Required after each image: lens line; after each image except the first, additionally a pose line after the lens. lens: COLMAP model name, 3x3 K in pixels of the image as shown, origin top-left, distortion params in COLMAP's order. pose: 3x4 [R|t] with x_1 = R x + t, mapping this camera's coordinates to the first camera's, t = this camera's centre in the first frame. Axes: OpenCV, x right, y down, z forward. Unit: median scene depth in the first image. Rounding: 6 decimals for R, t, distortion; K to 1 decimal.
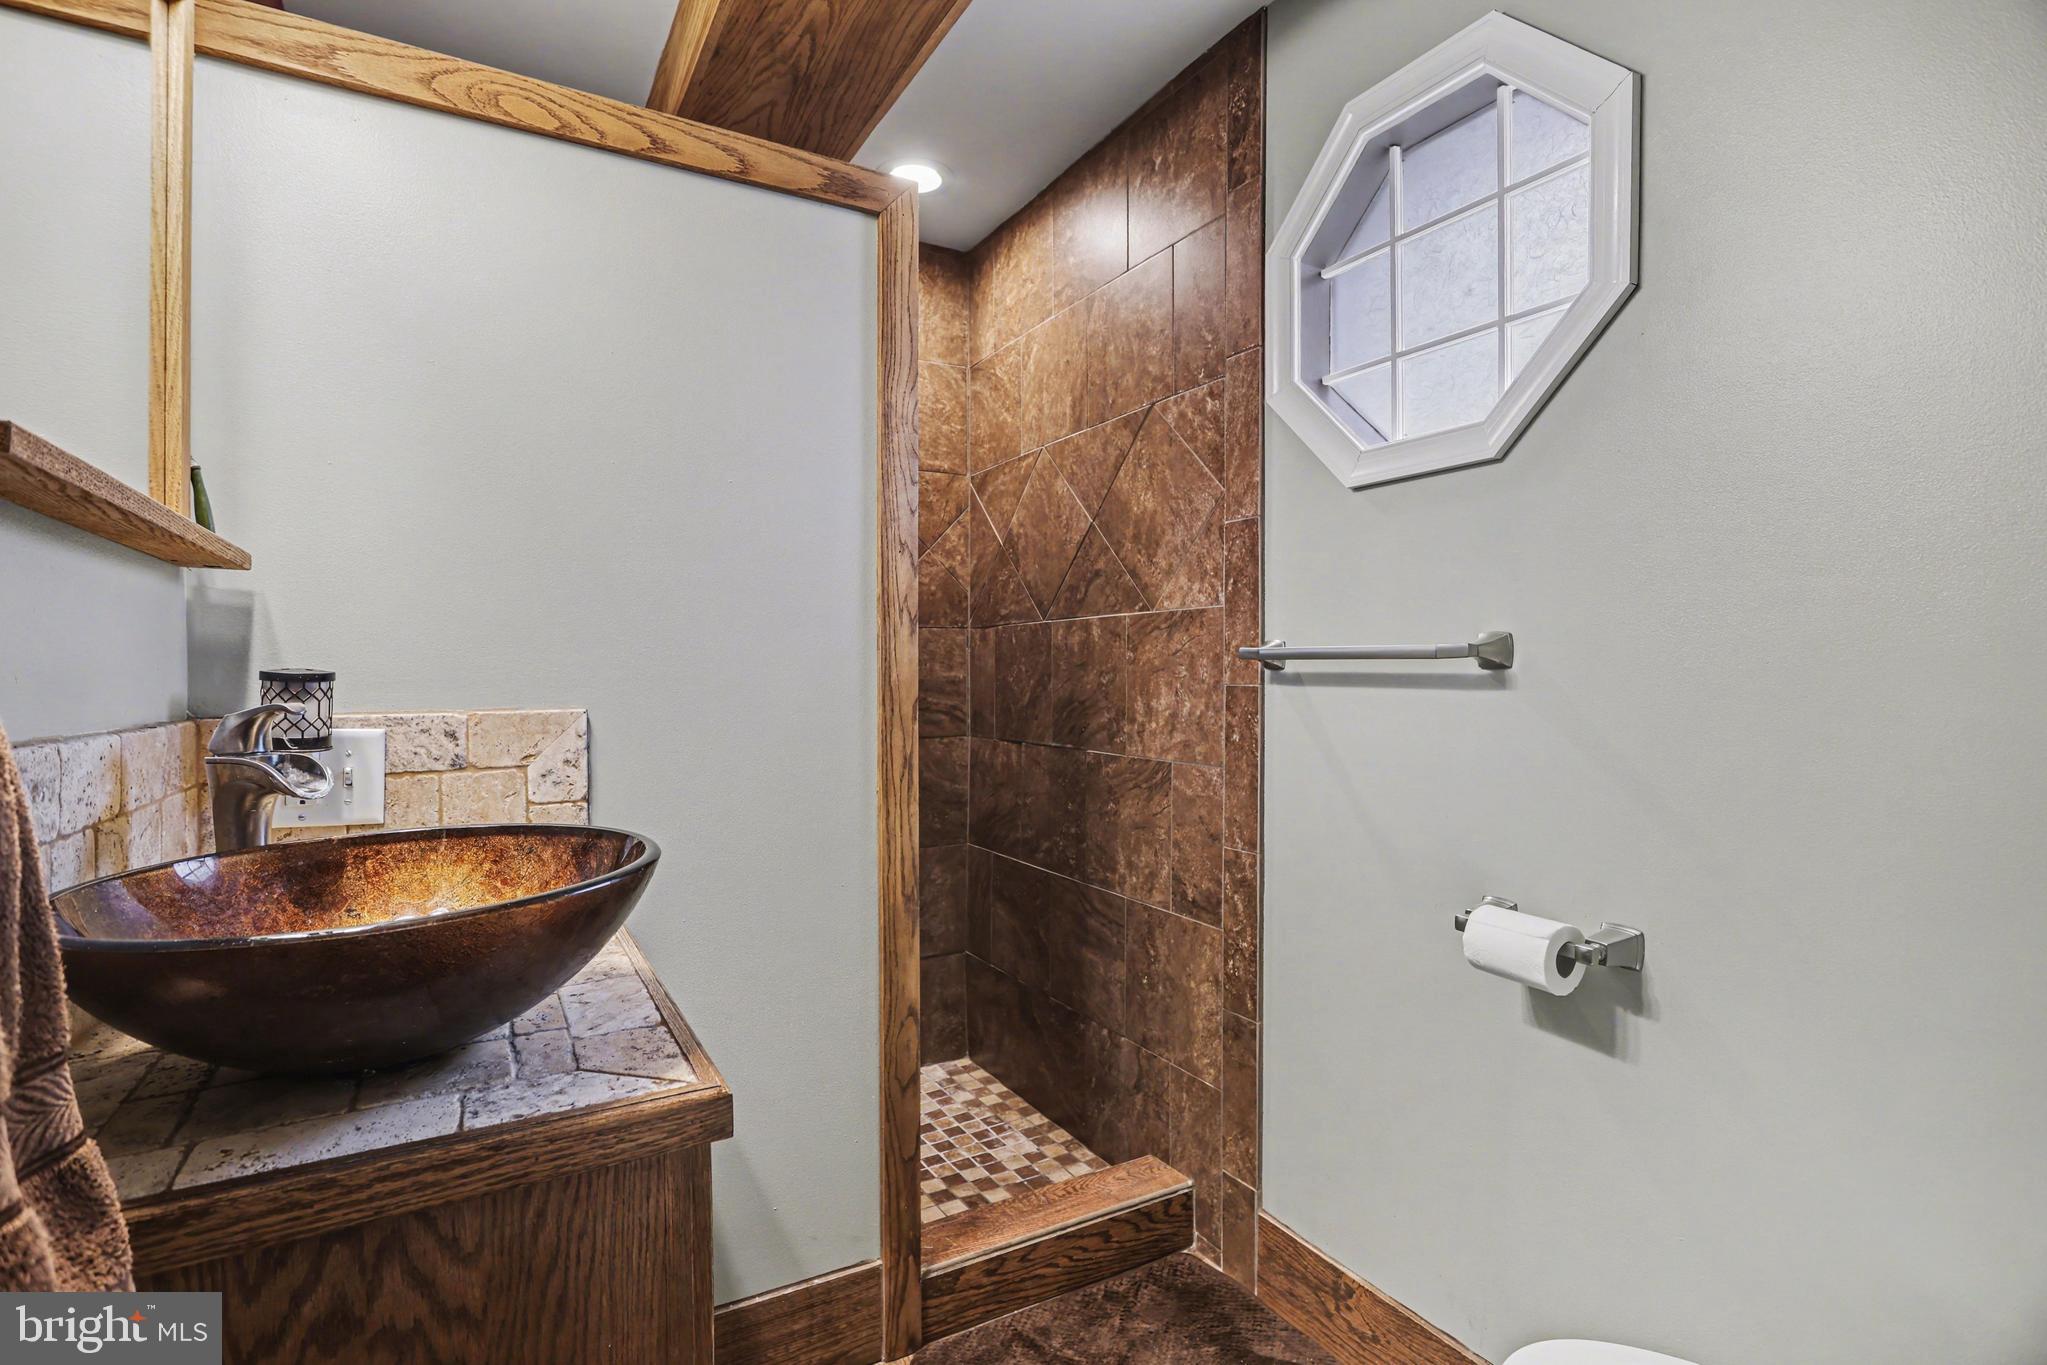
lens RADIAL K [[959.8, 0, 1023.5], [0, 959.8, 682.5], [0, 0, 1]] dist [0.000309, 0.001148]
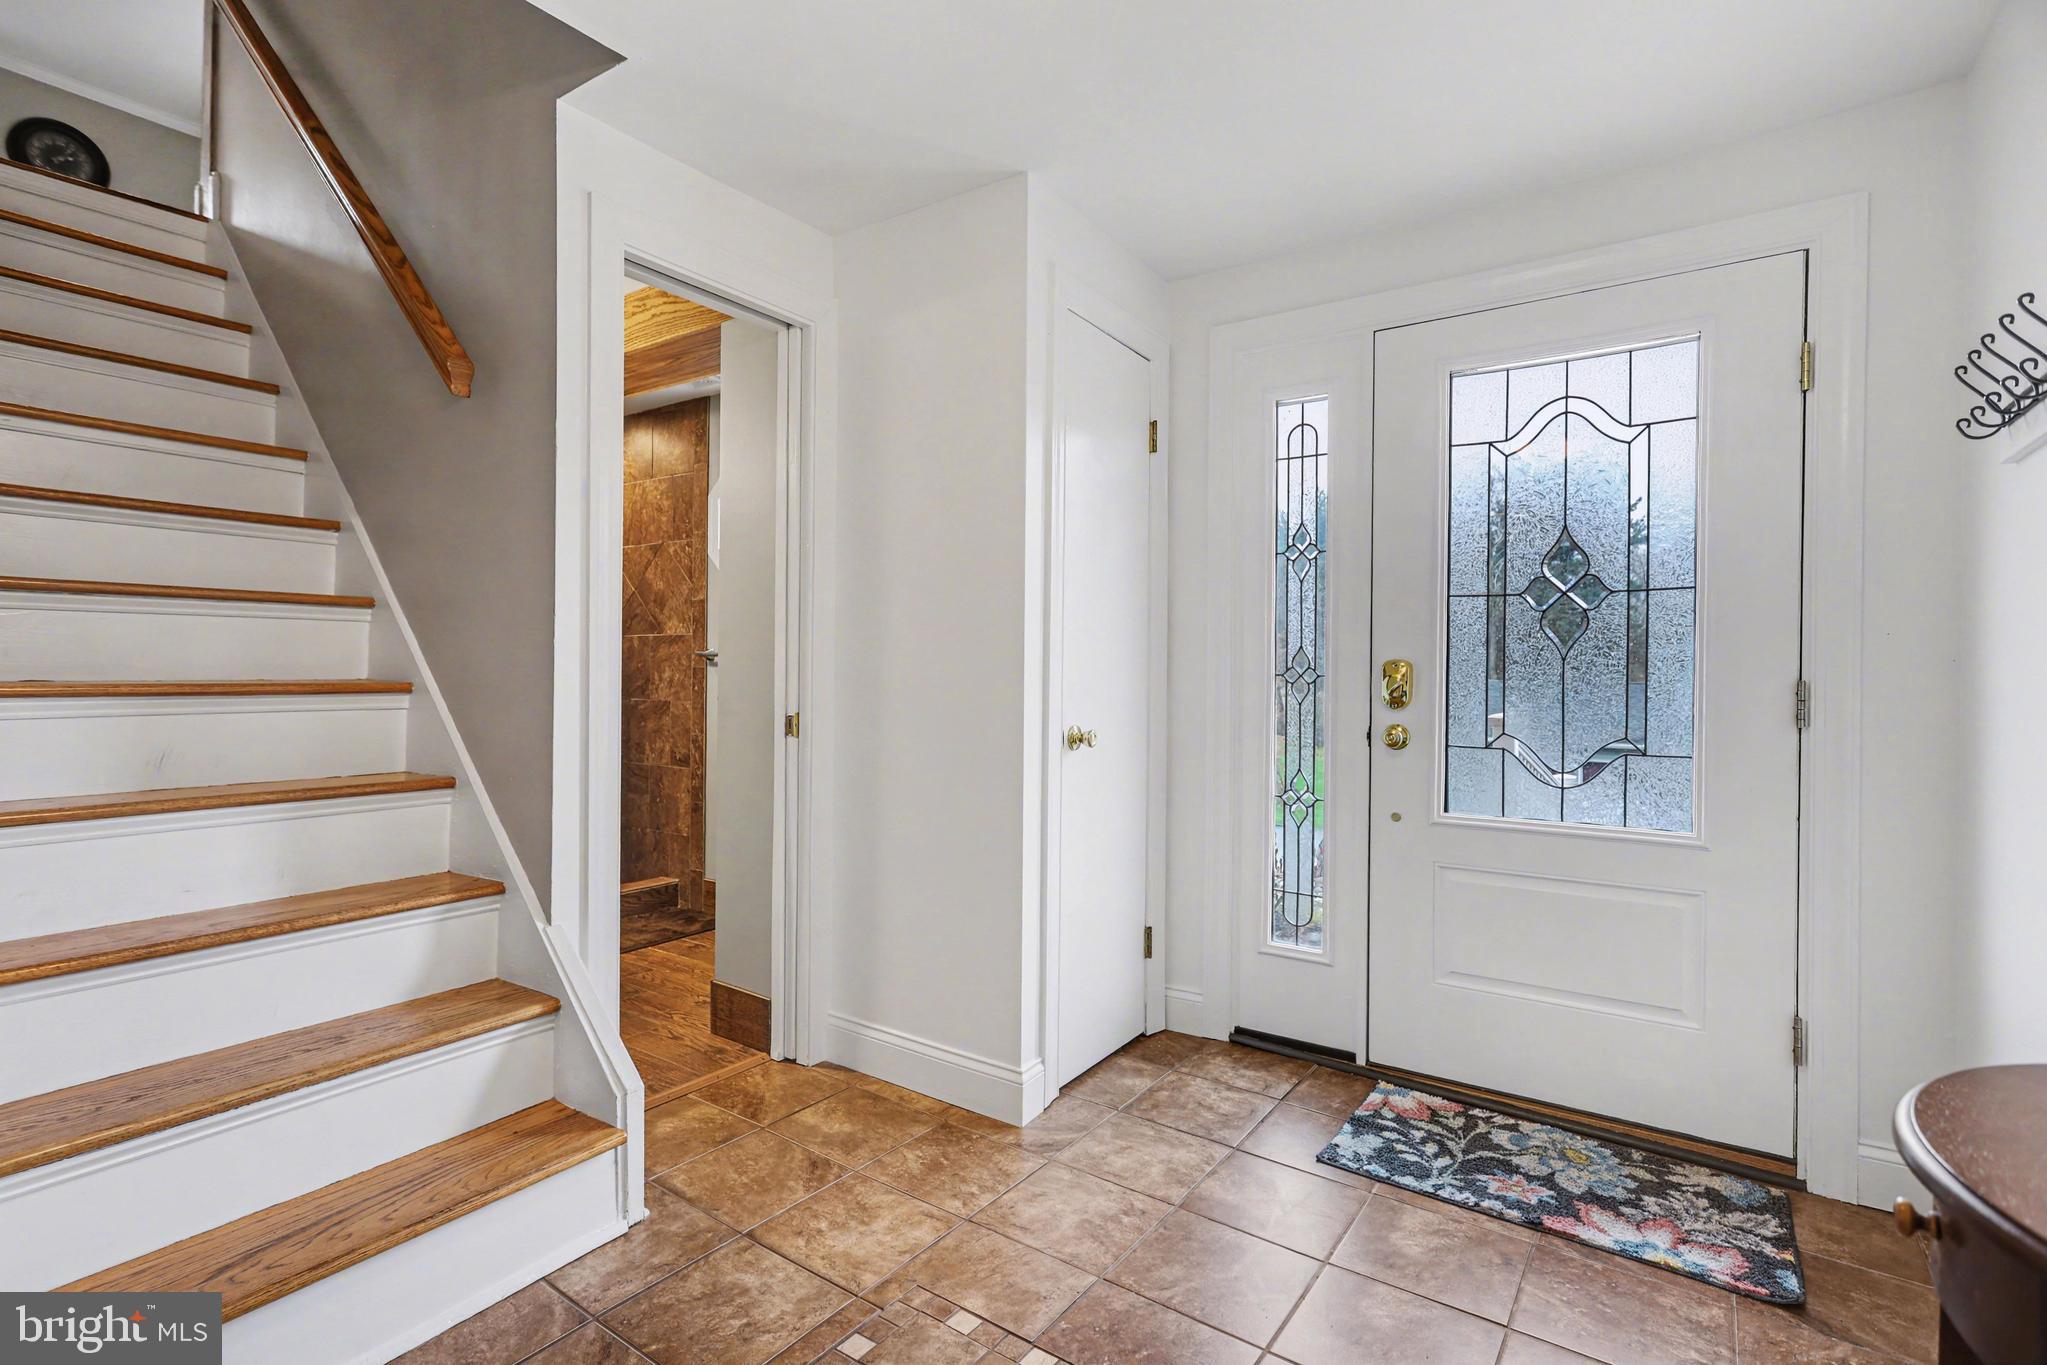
lens RADIAL K [[959.8, 0, 1023.5], [0, 959.8, 682.5], [0, 0, 1]] dist [0.000309, 0.001148]
pose [[0.902880, 0.005762, 0.429854, -0.070750], [-0.006695, 0.999977, 0.000657, 0.032567], [-0.429841, -0.003471, 0.902898, -1.449043]]
